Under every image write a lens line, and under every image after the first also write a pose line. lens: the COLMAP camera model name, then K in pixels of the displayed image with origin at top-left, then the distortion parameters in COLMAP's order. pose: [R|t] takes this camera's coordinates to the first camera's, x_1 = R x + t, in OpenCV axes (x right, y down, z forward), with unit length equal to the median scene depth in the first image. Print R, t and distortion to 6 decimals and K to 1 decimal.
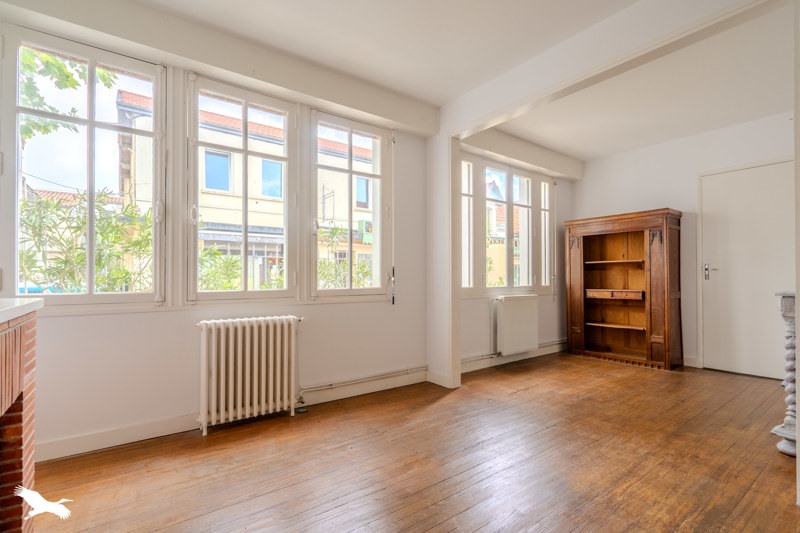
lens RADIAL K [[372.3, 0, 398.6], [0, 372.3, 270.7], [0, 0, 1]] dist [0.000374, 0.000031]
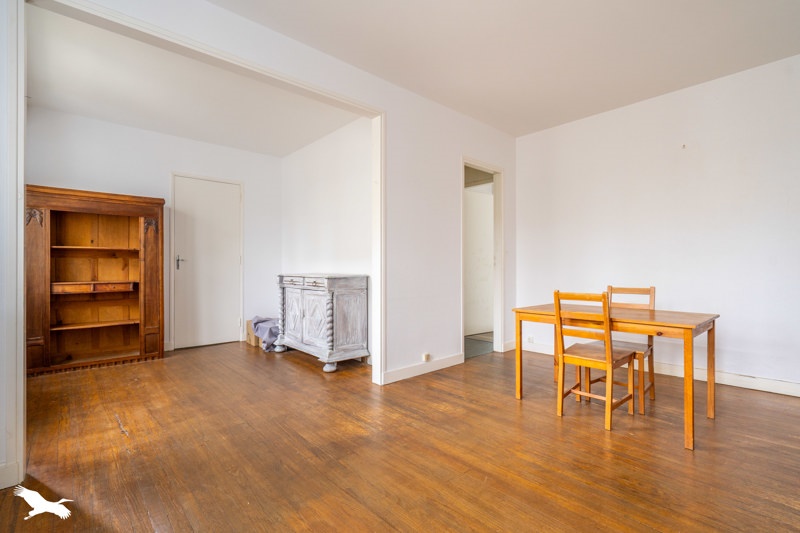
lens RADIAL K [[372.3, 0, 399.0], [0, 372.3, 269.0], [0, 0, 1]] dist [0.000374, 0.000031]
pose [[-0.102146, 0.001232, 0.994769, -0.331592], [-0.019151, 0.999811, -0.003205, 0.013083], [-0.994585, -0.019378, -0.102103, 0.436024]]
